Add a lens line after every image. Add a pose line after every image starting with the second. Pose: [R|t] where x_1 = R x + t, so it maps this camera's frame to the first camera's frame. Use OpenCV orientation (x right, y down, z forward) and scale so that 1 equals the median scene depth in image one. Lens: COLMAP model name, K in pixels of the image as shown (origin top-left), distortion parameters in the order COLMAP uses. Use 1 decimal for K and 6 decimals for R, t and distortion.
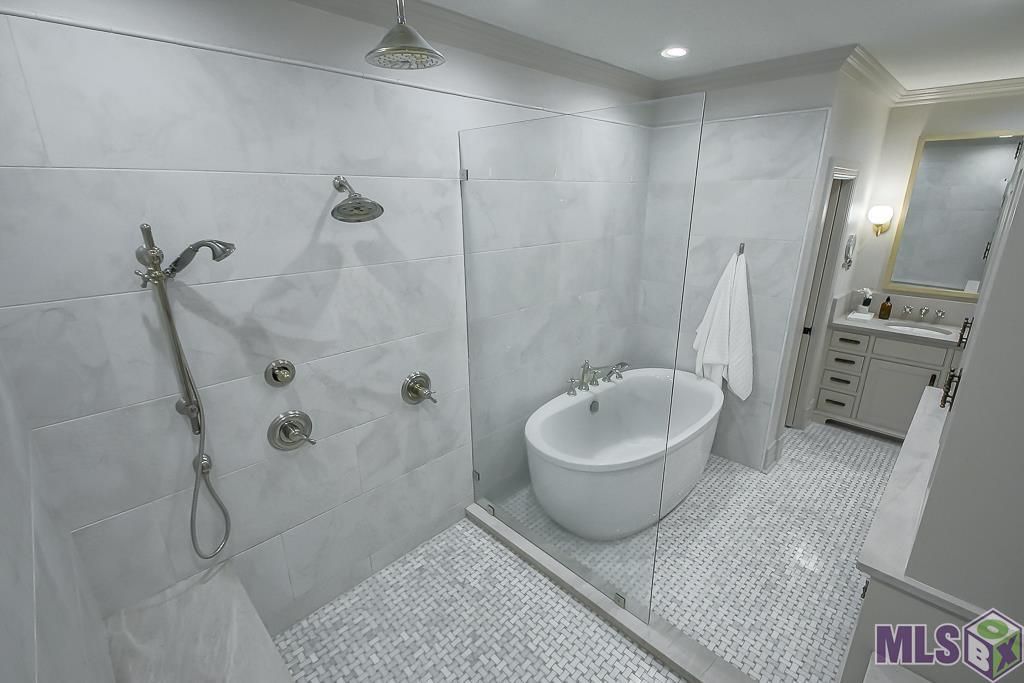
lens RADIAL K [[459.0, 0, 514.5], [0, 459.0, 341.9], [0, 0, 1]] dist [0.020850, -0.004354]
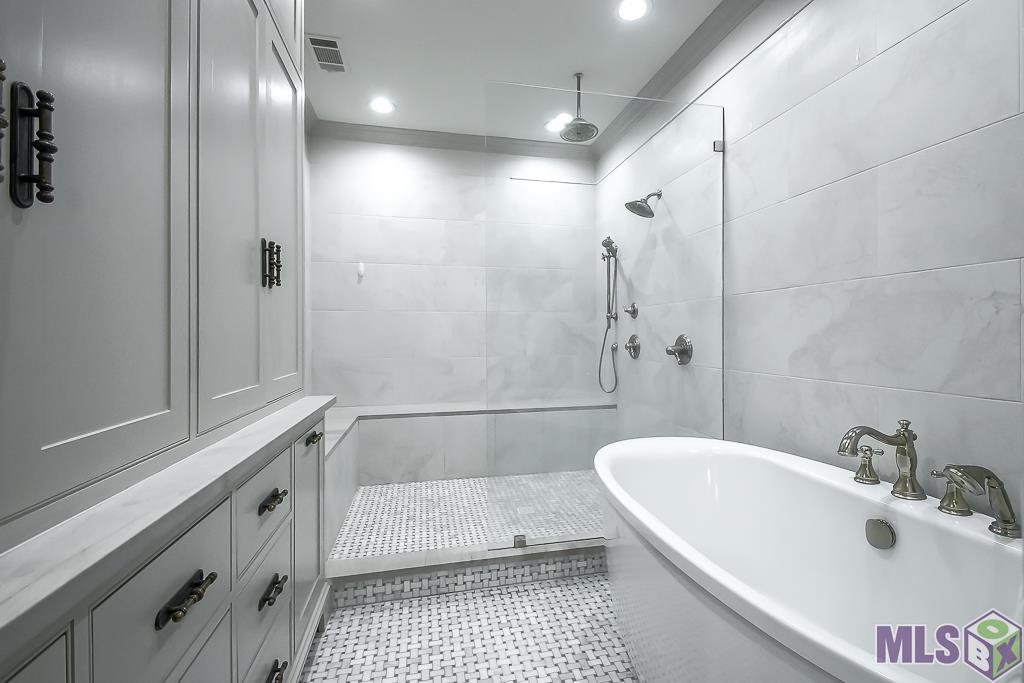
lens RADIAL K [[459.0, 0, 516.0], [0, 459.0, 339.1], [0, 0, 1]] dist [0.020850, -0.004354]
pose [[-0.550393, -0.002922, -0.834901, 0.990415], [-0.263689, 0.949418, 0.170509, -0.009173], [0.792171, 0.314001, -0.523324, 1.293143]]
